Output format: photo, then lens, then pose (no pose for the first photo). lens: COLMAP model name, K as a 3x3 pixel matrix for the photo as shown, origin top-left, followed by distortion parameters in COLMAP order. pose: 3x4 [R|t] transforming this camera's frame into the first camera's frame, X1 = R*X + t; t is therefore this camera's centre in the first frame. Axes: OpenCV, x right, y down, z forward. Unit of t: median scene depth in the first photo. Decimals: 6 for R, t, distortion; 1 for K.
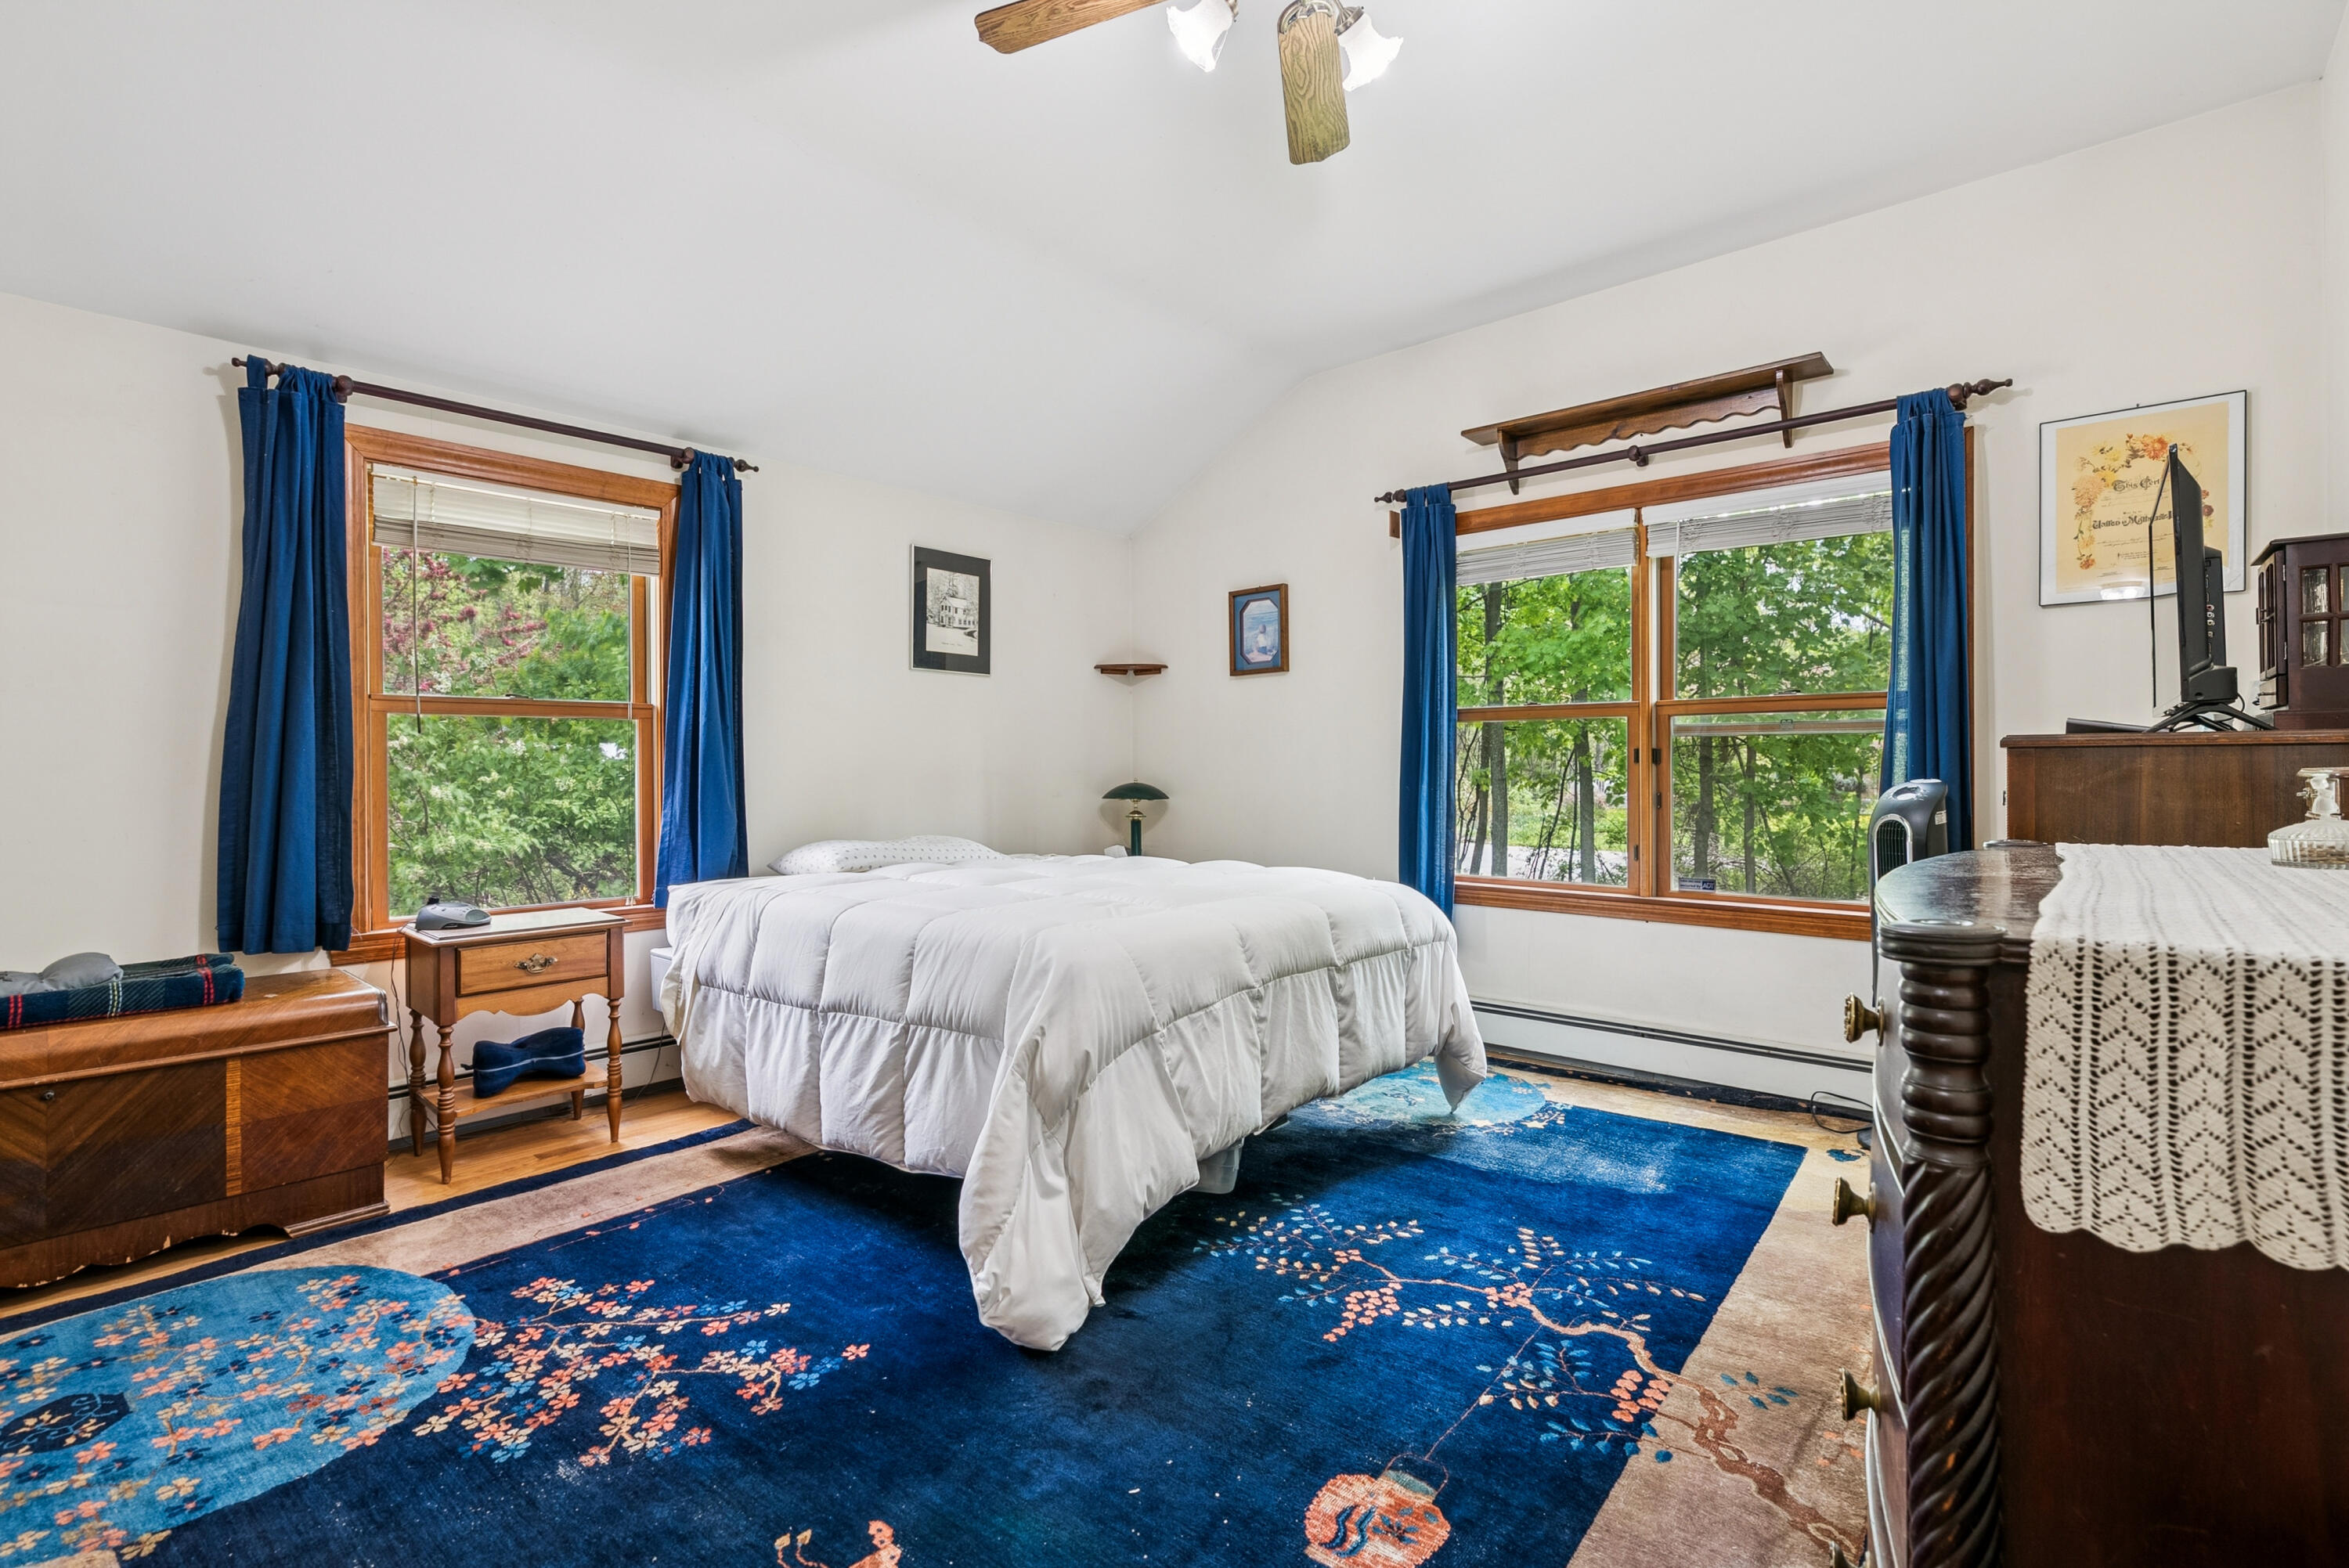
lens RADIAL K [[1068.3, 0, 1173.0], [0, 1068.3, 756.9], [0, 0, 1]] dist [-0.014064, 0.007219]
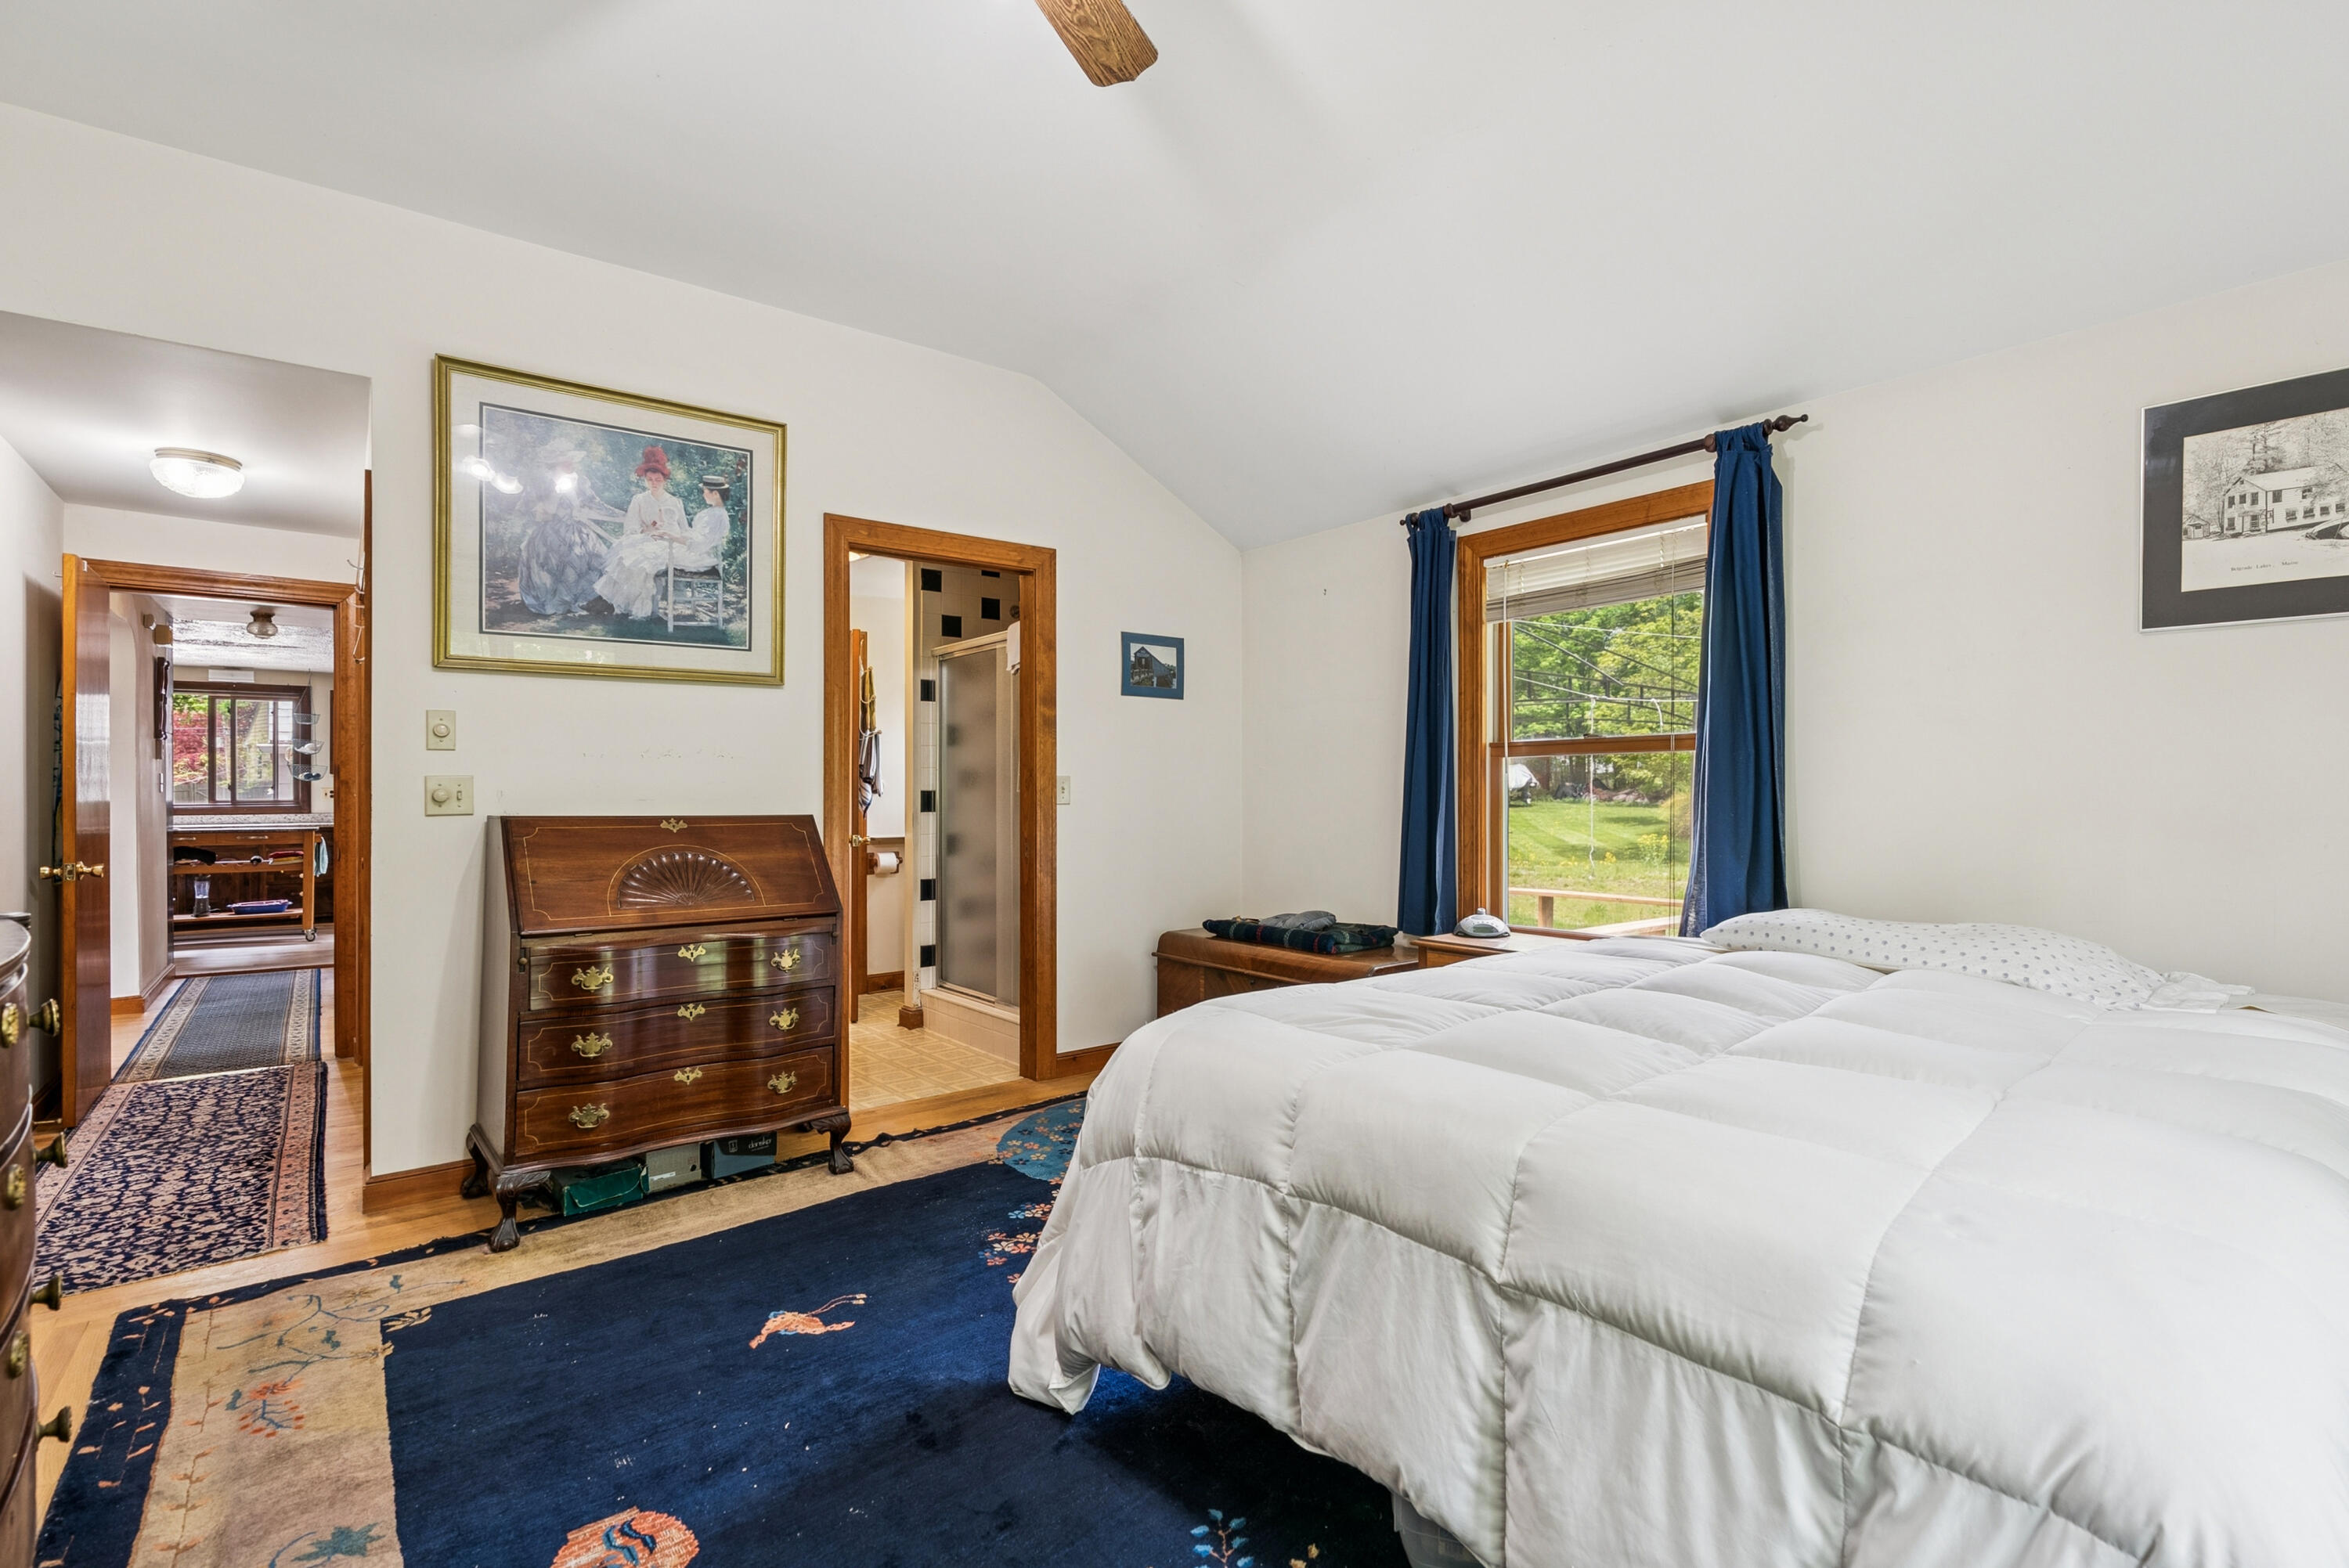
lens RADIAL K [[1068.3, 0, 1173.0], [0, 1068.3, 756.9], [0, 0, 1]] dist [-0.014064, 0.007219]
pose [[-0.169565, -0.024426, -0.985216, 0.574425], [0.016430, 0.999484, -0.027607, -0.013335], [0.985382, -0.020869, -0.169076, 0.868056]]
